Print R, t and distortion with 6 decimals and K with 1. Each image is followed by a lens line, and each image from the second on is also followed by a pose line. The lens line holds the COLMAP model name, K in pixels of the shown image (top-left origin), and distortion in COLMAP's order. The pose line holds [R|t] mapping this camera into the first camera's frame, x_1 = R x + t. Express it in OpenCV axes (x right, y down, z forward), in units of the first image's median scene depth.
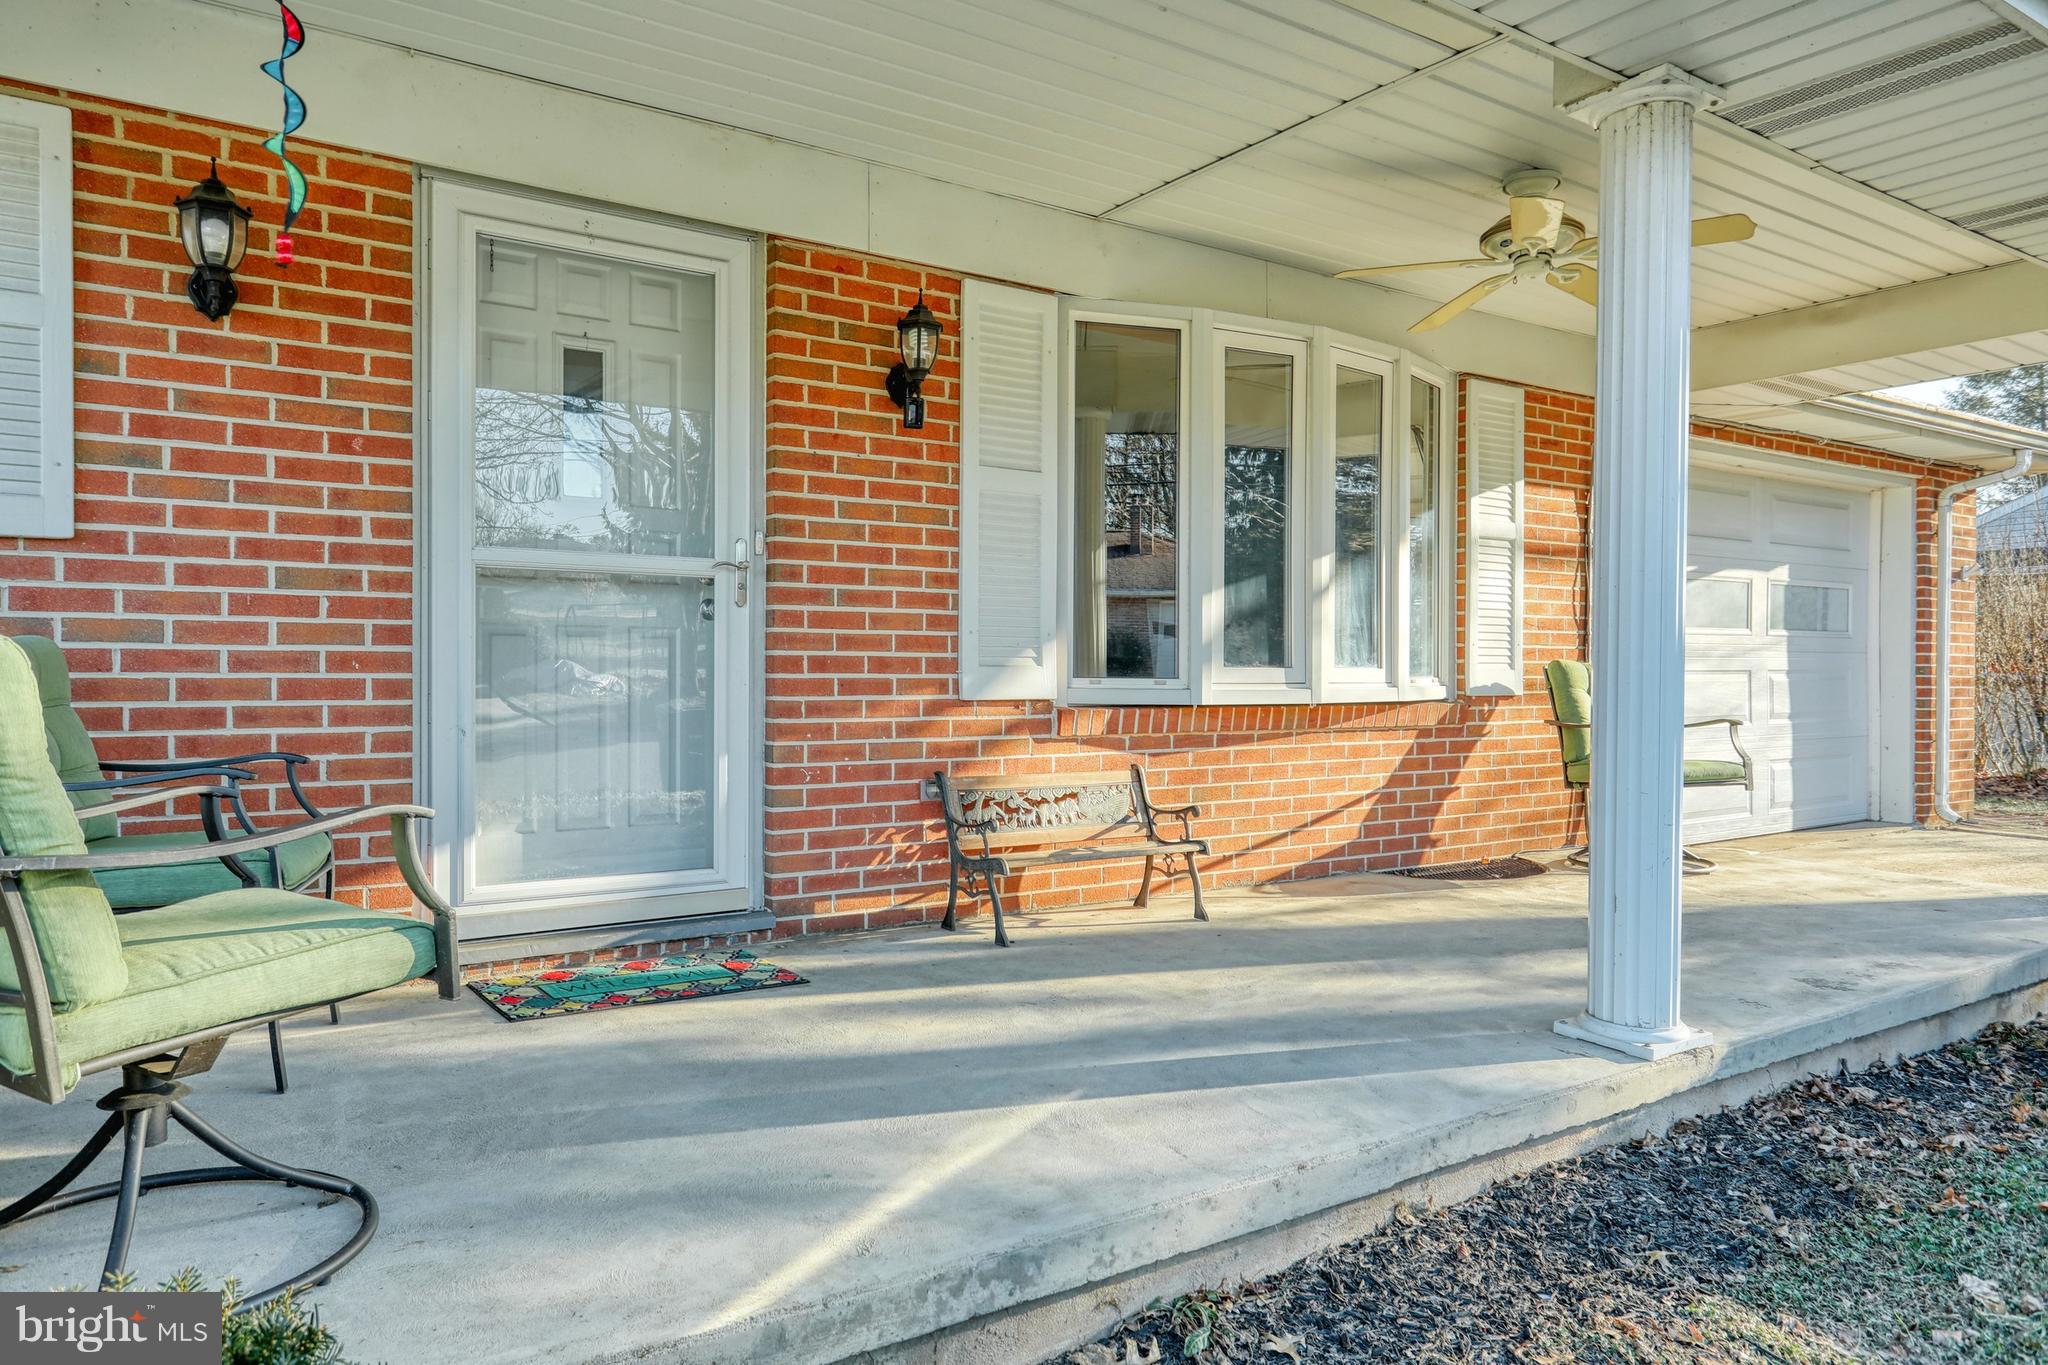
lens RADIAL K [[1445.1, 0, 1020.4], [0, 1445.1, 690.0], [0, 0, 1]] dist [-0.005276, 0.005830]
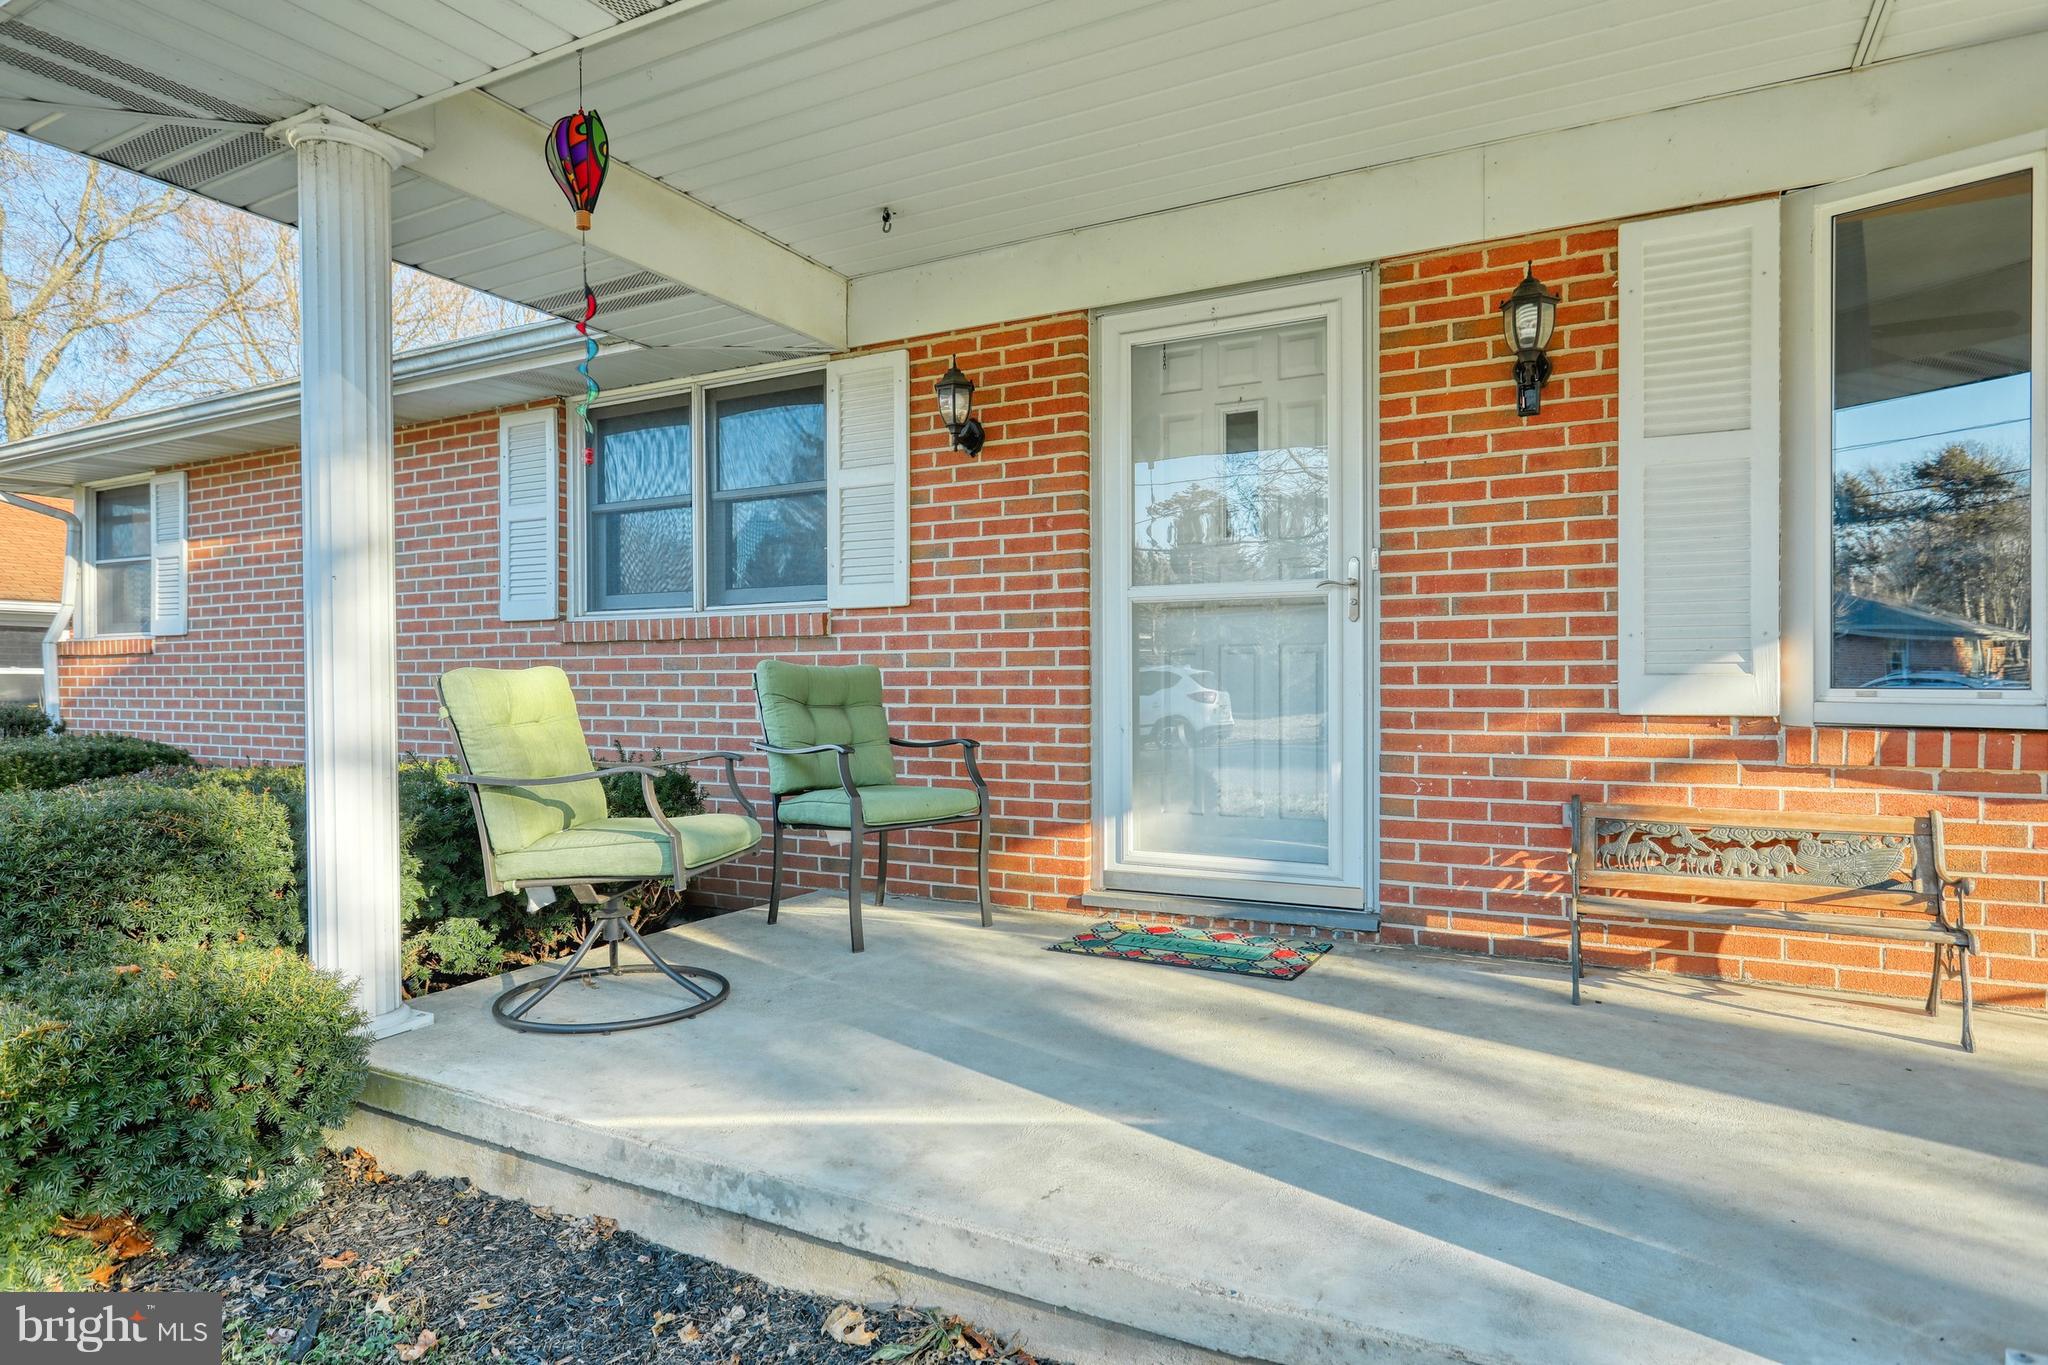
lens RADIAL K [[1240.8, 0, 1025.8], [0, 1240.8, 683.5], [0, 0, 1]] dist [-0.007746, 0.002110]
pose [[0.404093, -0.001504, -0.914717, 0.528462], [-0.004938, 0.999980, -0.003826, -0.007420], [0.914705, 0.006063, 0.404078, 0.406496]]
